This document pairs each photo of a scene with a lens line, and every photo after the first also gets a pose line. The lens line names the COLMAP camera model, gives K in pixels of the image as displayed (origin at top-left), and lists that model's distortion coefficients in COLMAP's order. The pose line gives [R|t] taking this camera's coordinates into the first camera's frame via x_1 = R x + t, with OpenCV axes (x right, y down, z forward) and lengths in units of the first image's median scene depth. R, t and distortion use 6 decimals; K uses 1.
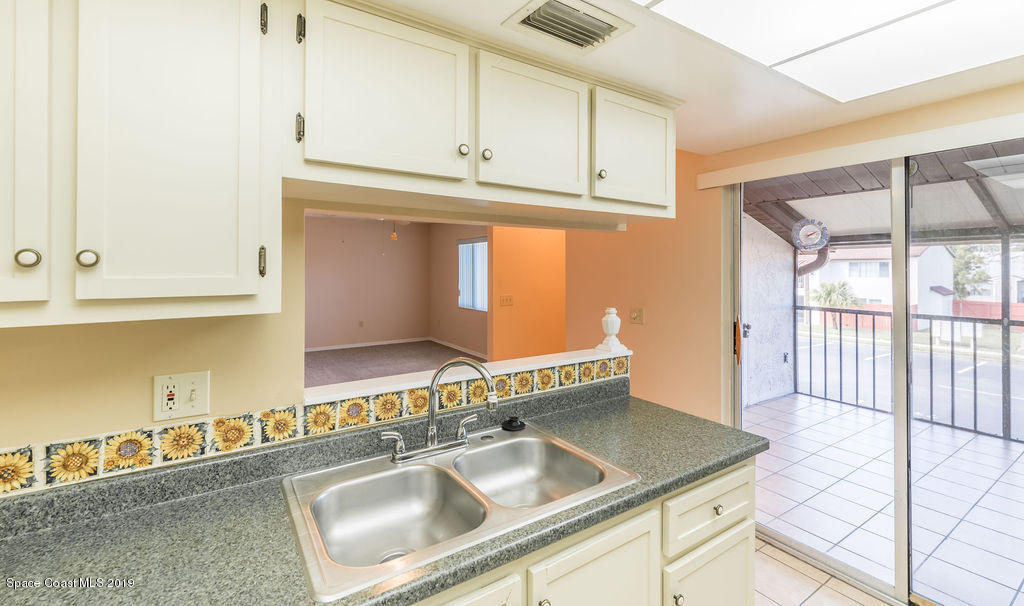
lens RADIAL K [[443.2, 0, 514.4], [0, 443.2, 269.8], [0, 0, 1]] dist [-0.001365, -0.000167]
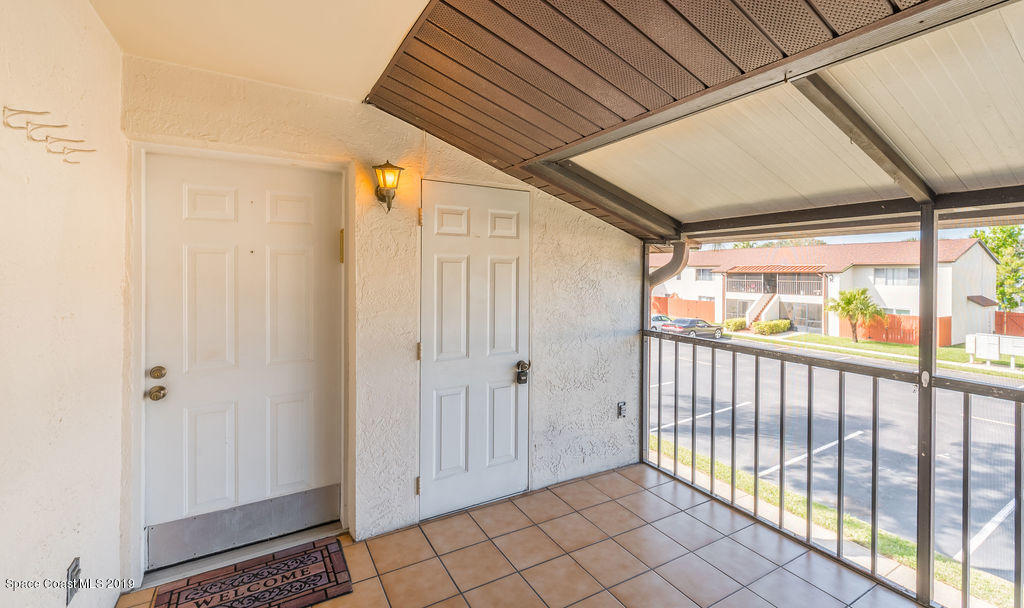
lens RADIAL K [[443.2, 0, 514.4], [0, 443.2, 270.8], [0, 0, 1]] dist [-0.001365, -0.000167]
pose [[0.998177, 0.010493, -0.059438, 0.479744], [-0.010743, 0.999935, -0.003894, -0.002951], [0.059394, 0.004526, 0.998224, 0.327164]]
